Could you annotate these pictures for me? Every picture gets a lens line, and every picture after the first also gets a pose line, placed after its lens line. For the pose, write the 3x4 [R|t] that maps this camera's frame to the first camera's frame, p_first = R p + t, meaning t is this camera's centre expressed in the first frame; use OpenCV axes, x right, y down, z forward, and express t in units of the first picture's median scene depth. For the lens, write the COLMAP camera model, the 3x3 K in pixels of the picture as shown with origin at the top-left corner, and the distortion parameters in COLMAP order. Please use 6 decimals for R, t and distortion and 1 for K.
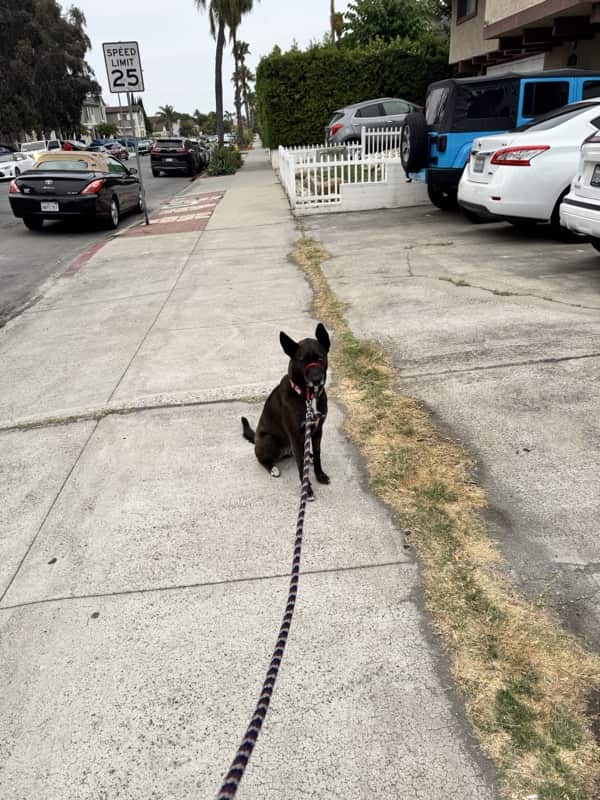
lens RADIAL K [[542.0, 0, 300.0], [0, 542.0, 400.0], [0, 0, 1]] dist [-0.001676, -0.006453]
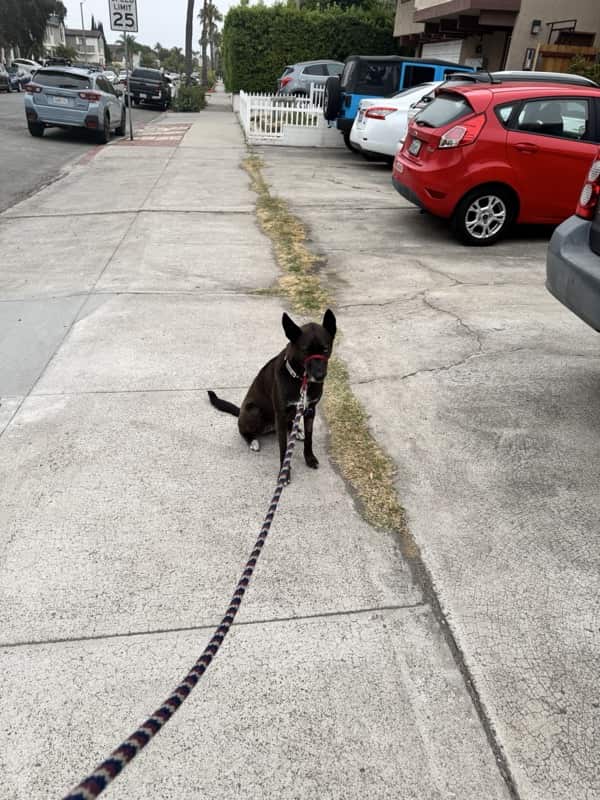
lens RADIAL K [[542.0, 0, 300.0], [0, 542.0, 400.0], [0, 0, 1]] dist [-0.001676, -0.006453]
pose [[0.992188, 0.069287, 0.103743, 0.017968], [-0.076370, 0.994898, 0.065928, 0.141106], [-0.098645, -0.073336, 0.992417, -0.286959]]
